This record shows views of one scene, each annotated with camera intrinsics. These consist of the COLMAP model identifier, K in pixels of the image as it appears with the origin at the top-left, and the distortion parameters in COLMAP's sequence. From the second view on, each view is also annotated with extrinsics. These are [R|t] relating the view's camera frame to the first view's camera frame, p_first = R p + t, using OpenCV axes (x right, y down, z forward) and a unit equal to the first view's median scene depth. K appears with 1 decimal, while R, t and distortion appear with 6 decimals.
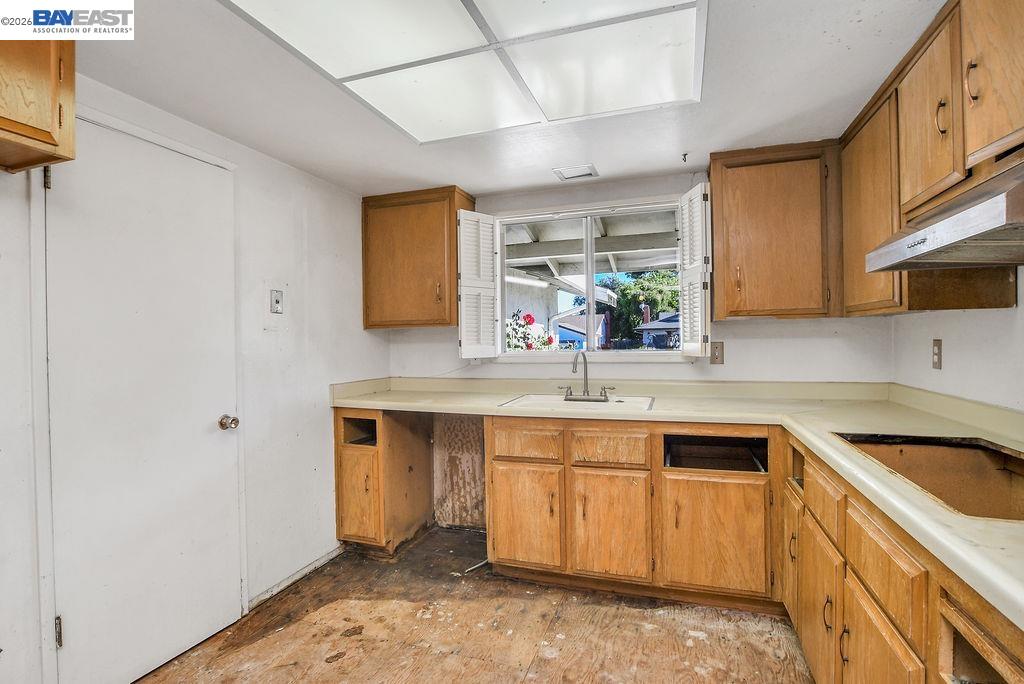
lens RADIAL K [[498.9, 0, 514.5], [0, 498.9, 349.4], [0, 0, 1]] dist [-0.020330, 0.000450]
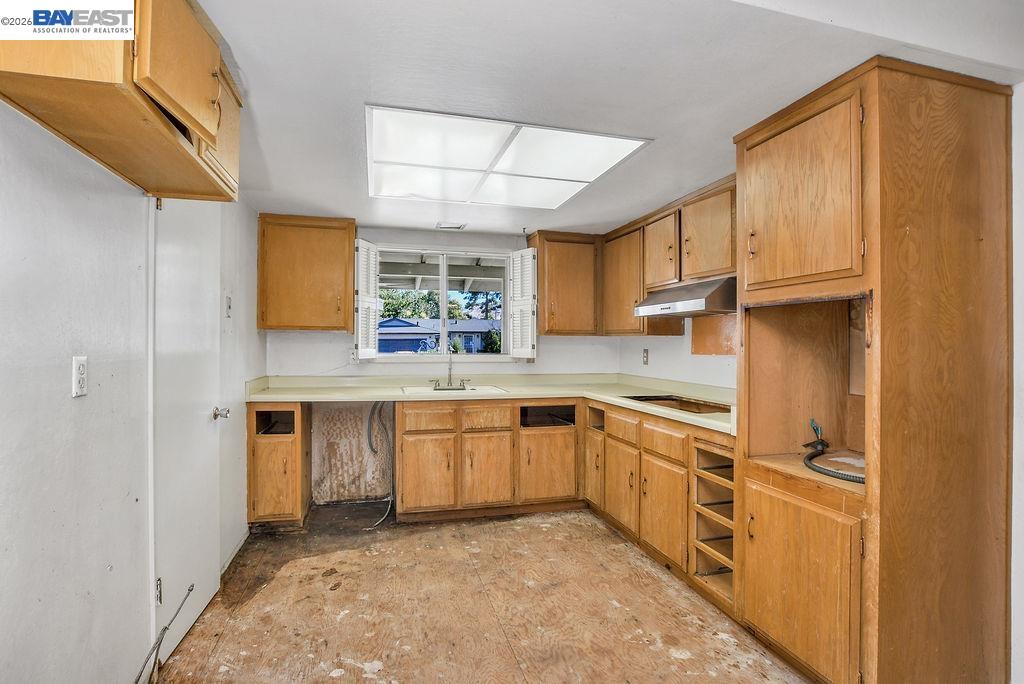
lens RADIAL K [[498.9, 0, 511.4], [0, 498.9, 339.6], [0, 0, 1]] dist [-0.020330, 0.000450]
pose [[0.830747, 0.024004, 0.556132, -0.582641], [-0.009961, 0.999551, -0.028264, 0.002440], [-0.556561, 0.017941, 0.830613, -0.290474]]
